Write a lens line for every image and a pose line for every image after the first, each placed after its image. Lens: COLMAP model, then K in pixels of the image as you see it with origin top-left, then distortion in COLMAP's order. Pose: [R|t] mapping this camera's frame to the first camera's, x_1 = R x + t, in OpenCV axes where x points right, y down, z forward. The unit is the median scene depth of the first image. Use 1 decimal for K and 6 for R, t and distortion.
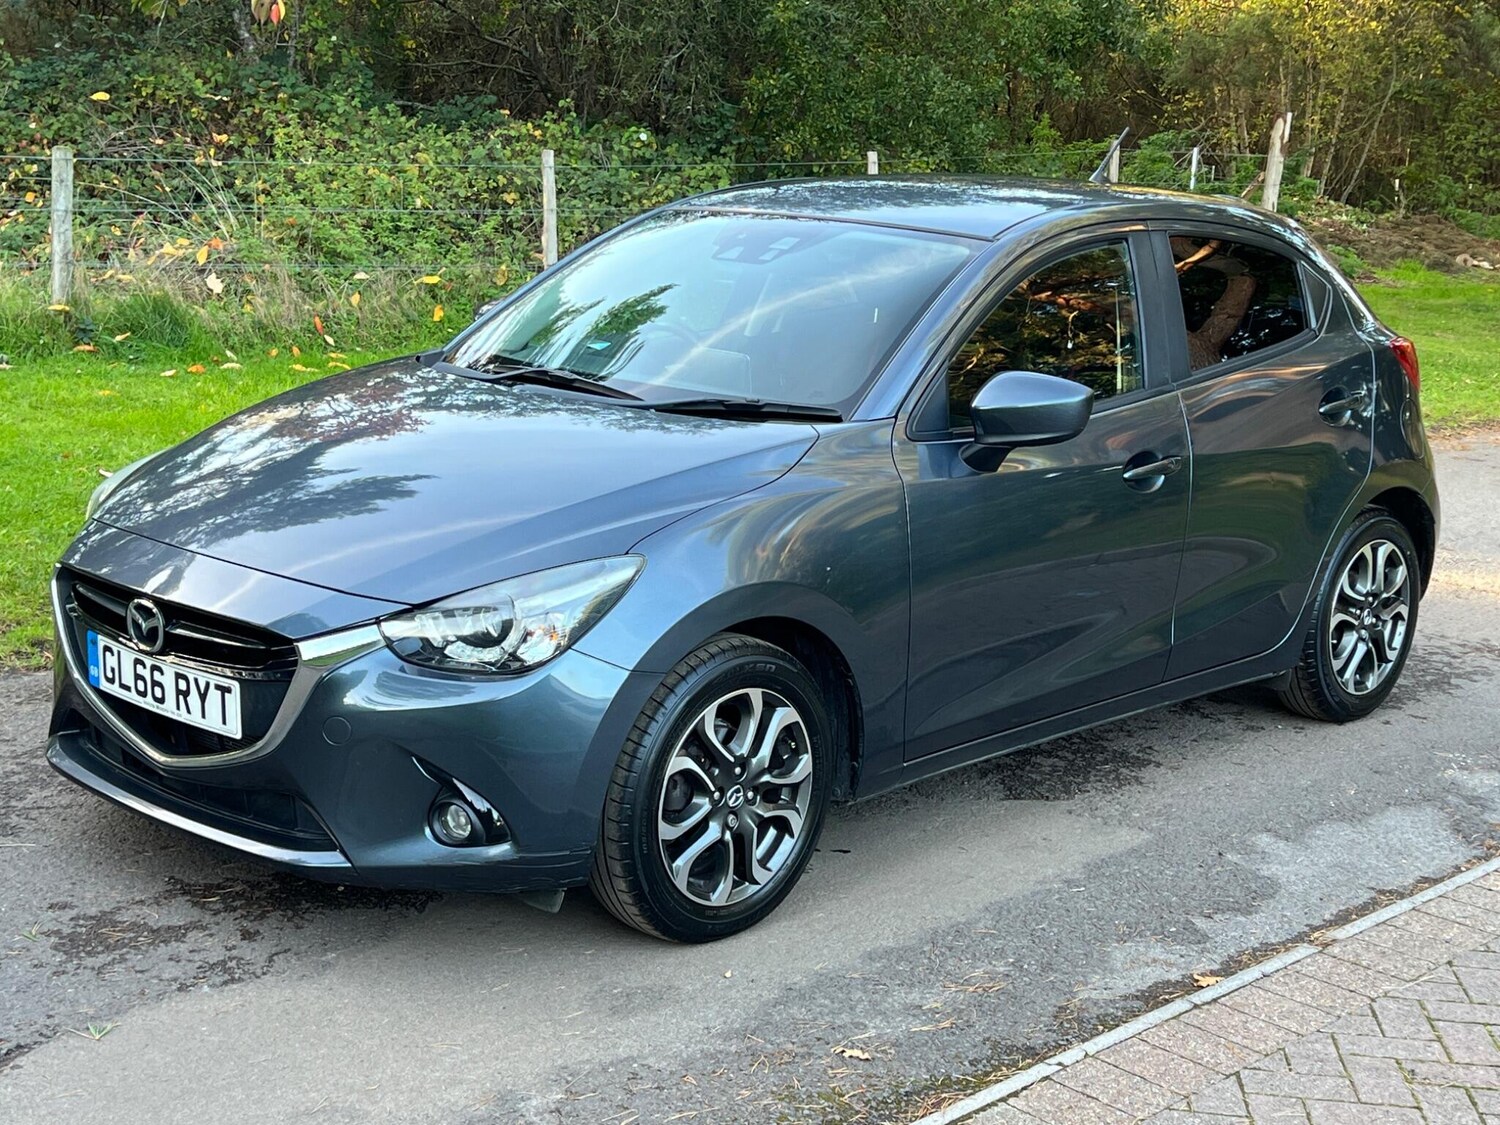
lens RADIAL K [[2076.2, 0, 785.7], [0, 2076.2, 567.4], [0, 0, 1]] dist [0.155883, -0.391923]
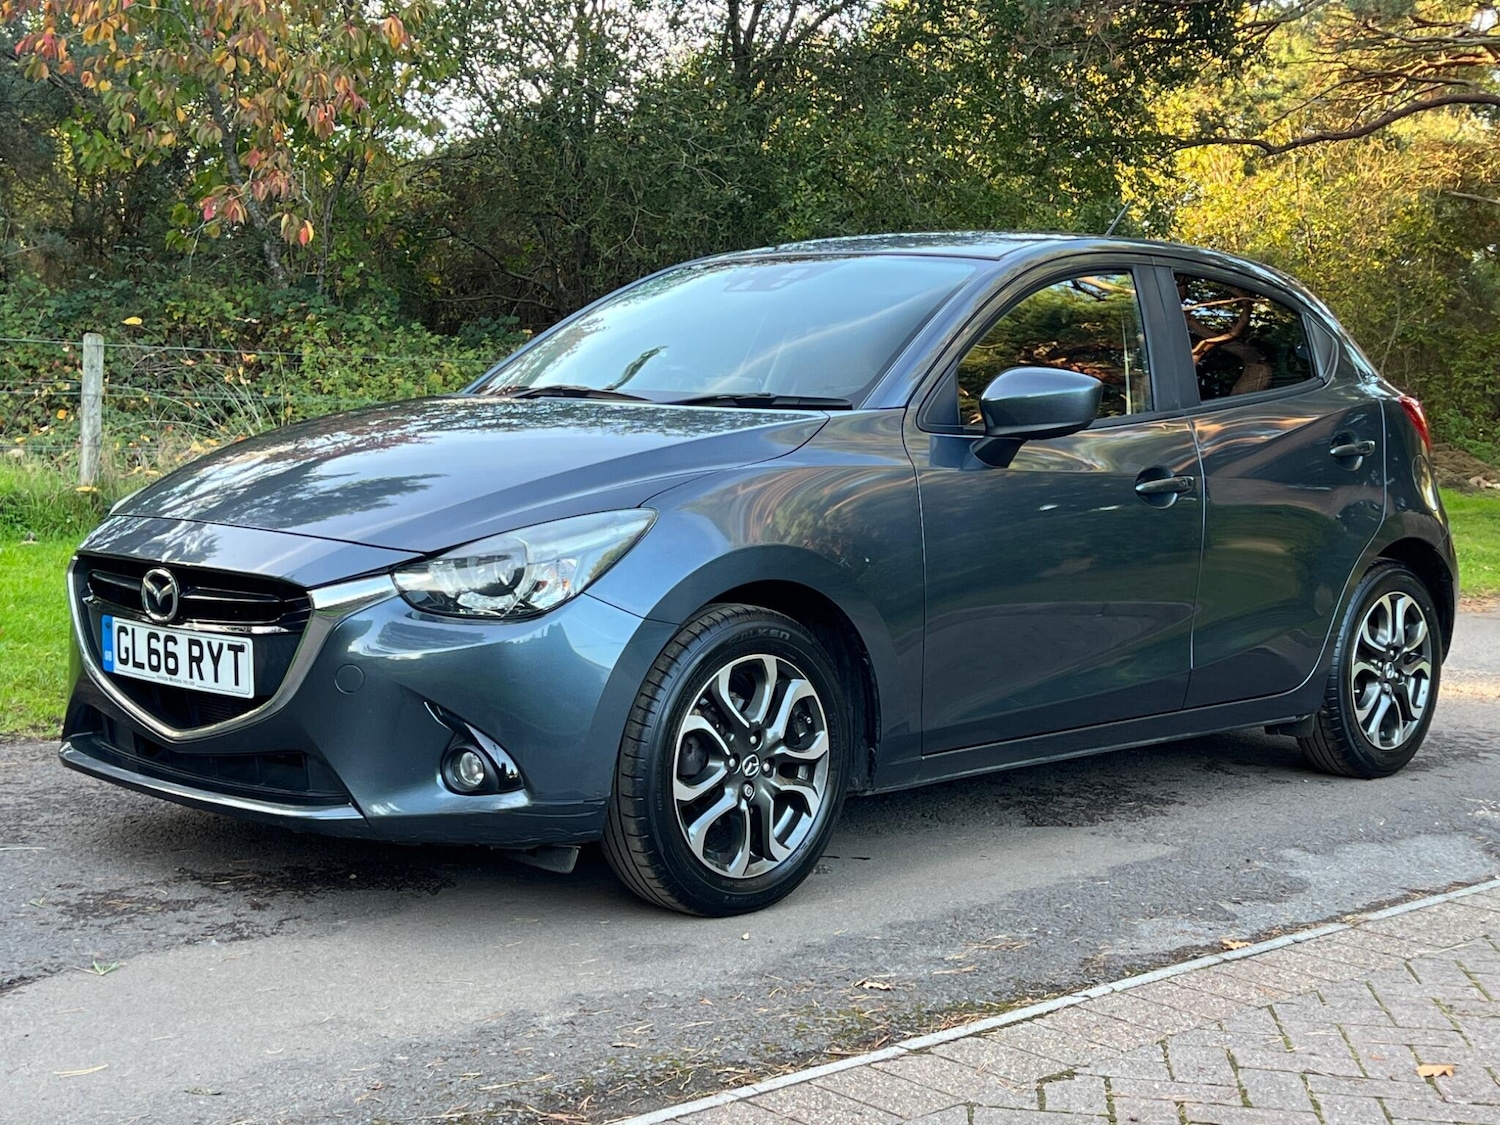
lens RADIAL K [[2076.2, 0, 785.7], [0, 2076.2, 567.4], [0, 0, 1]] dist [0.155883, -0.391923]
pose [[0.999809, -0.016873, -0.009813, 0.003481], [0.015624, 0.993147, -0.115819, 0.129978], [0.011700, 0.115644, 0.993222, 0.007147]]
